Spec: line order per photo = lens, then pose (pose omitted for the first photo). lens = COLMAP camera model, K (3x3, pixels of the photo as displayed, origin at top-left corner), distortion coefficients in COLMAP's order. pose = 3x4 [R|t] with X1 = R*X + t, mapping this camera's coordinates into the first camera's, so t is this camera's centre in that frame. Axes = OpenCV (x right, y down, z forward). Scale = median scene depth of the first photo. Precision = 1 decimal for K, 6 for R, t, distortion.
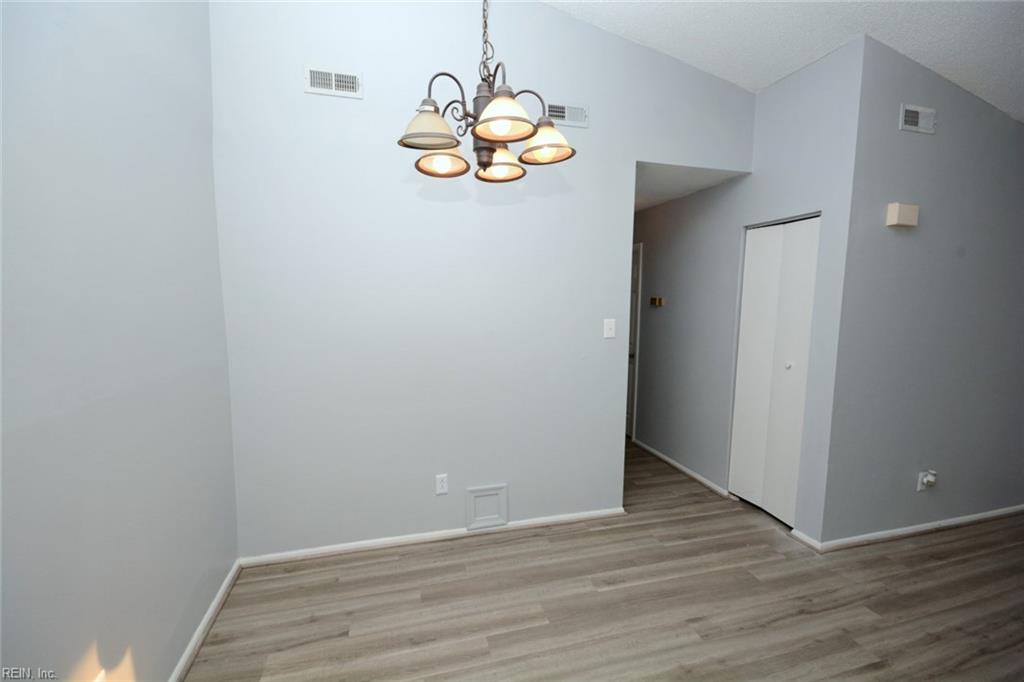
lens RADIAL K [[453.0, 0, 518.7], [0, 453.0, 349.5], [0, 0, 1]] dist [0.003579, -0.006432]
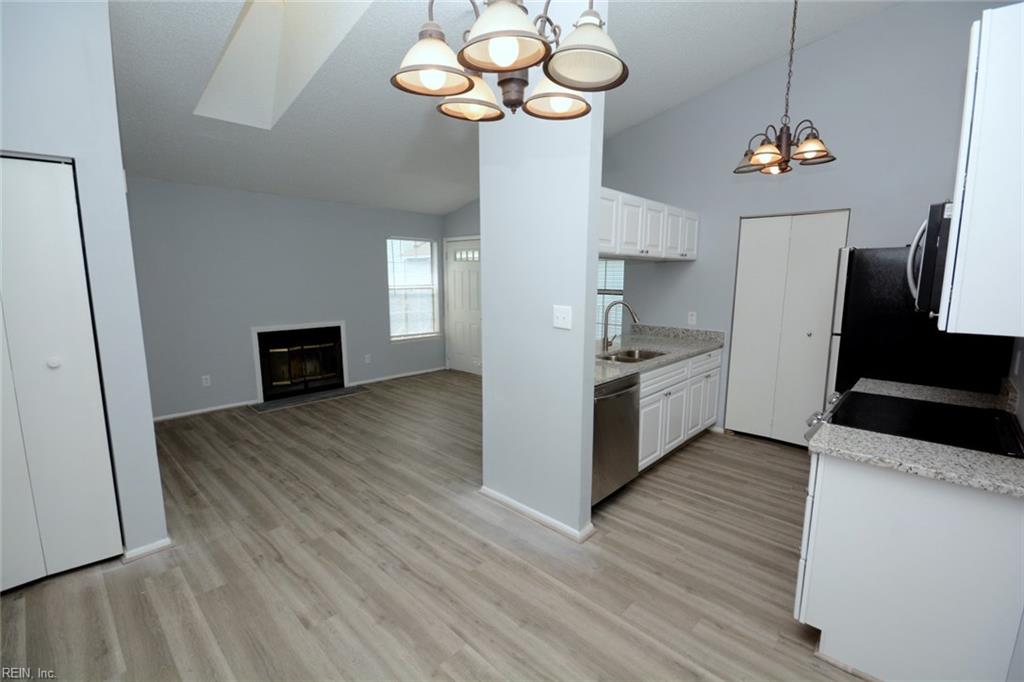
lens RADIAL K [[453.0, 0, 508.4], [0, 453.0, 340.2], [0, 0, 1]] dist [0.003579, -0.006432]
pose [[-0.498741, -0.139583, 0.855438, -0.462973], [0.086639, 0.973976, 0.209437, -0.112176], [-0.862410, 0.178569, -0.473669, 0.838303]]
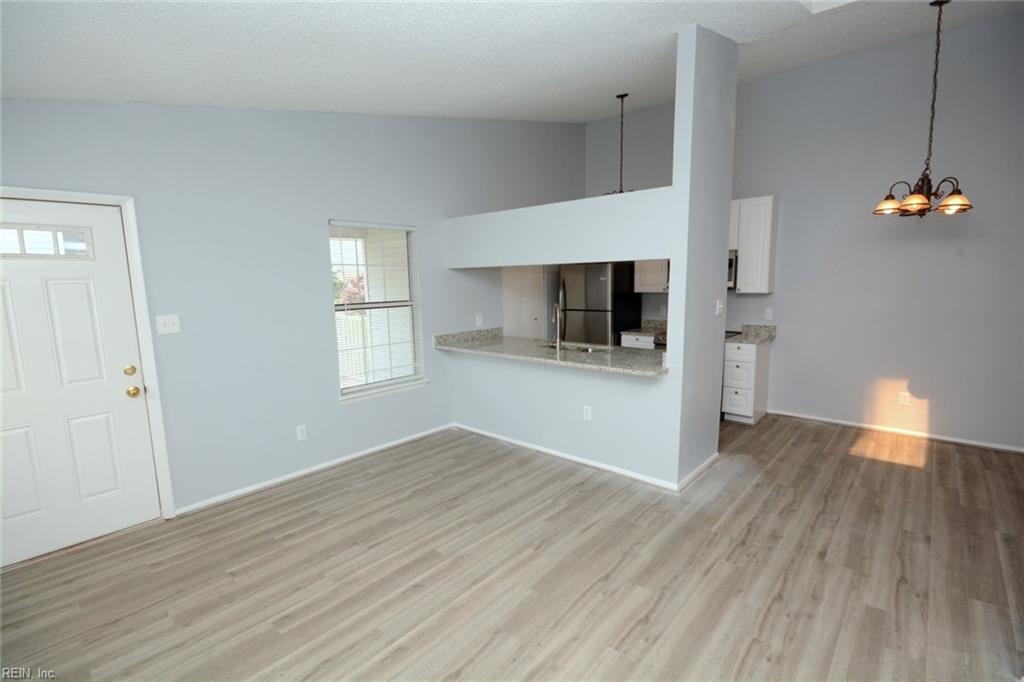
lens RADIAL K [[471.9, 0, 516.4], [0, 471.9, 344.6], [0, 0, 1]] dist [0.001707, -0.000948]
pose [[-0.843279, 0.077511, -0.531857, 1.681330], [-0.051162, 0.973477, 0.222991, -0.122739], [0.535035, 0.215255, -0.816947, 1.141897]]
